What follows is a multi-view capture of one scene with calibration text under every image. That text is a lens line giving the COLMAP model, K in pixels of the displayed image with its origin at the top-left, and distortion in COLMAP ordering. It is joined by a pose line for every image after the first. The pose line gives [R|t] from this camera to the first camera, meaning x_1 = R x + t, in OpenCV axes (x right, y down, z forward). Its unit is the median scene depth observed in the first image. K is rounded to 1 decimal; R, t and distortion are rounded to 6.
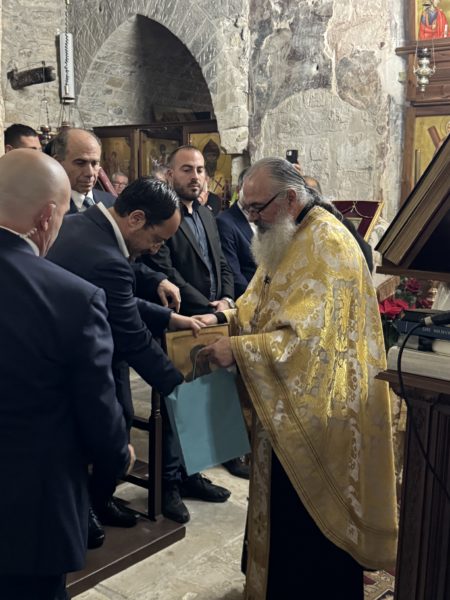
lens RADIAL K [[731.0, 0, 227.6], [0, 731.0, 297.6], [0, 0, 1]] dist [0.238208, -0.592234]
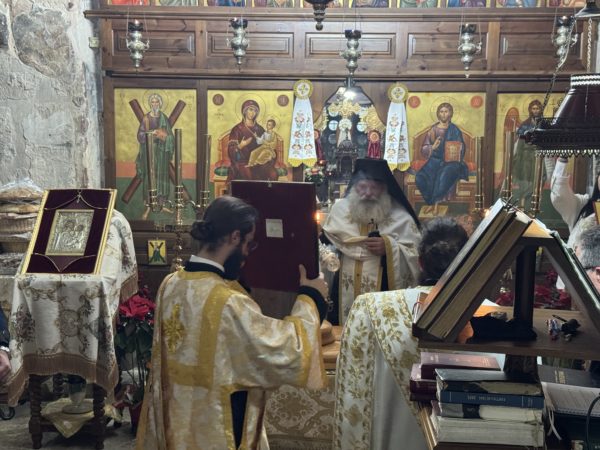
lens RADIAL K [[846.2, 0, 300.0], [0, 846.2, 225.0], [0, 0, 1]] dist [0.096259, -0.033864]
pose [[0.817957, -0.077661, 0.570013, -0.162610], [0.091387, 0.995805, 0.004534, -0.061907], [-0.567974, 0.048384, 0.821623, 0.035983]]
